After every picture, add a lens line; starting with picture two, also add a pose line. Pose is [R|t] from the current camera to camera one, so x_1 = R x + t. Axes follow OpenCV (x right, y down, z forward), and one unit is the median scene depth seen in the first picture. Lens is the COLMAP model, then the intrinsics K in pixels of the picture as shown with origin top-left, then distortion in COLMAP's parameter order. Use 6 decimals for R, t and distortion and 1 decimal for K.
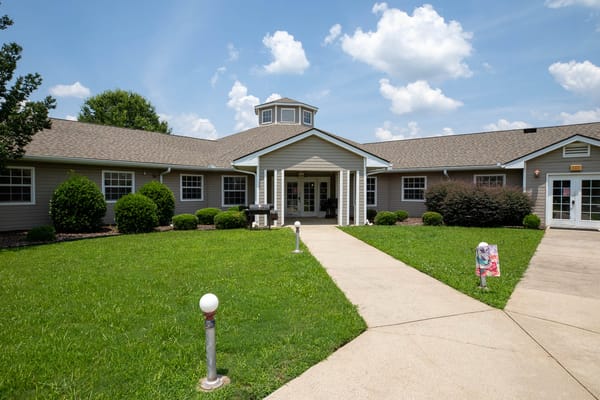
lens RADIAL K [[327.3, 0, 300.0], [0, 327.3, 200.0], [0, 0, 1]] dist [-0.001849, -0.000370]
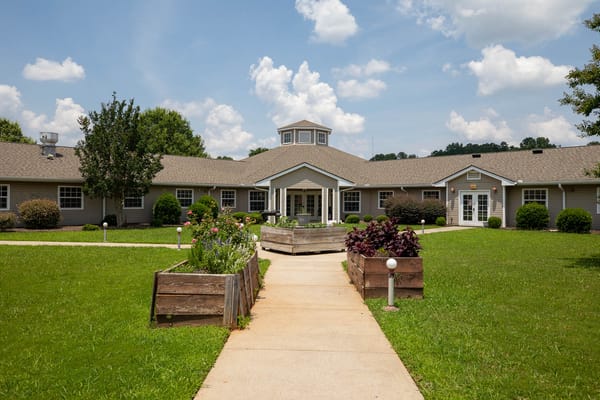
lens RADIAL K [[463.4, 0, 300.0], [0, 463.4, 200.0], [0, 0, 1]] dist [0.001043, -0.002686]
pose [[0.991112, 0.002102, -0.133013, 0.306990], [-0.005914, 0.999583, -0.028268, 0.027942], [0.132898, 0.028803, 0.990711, -1.180667]]
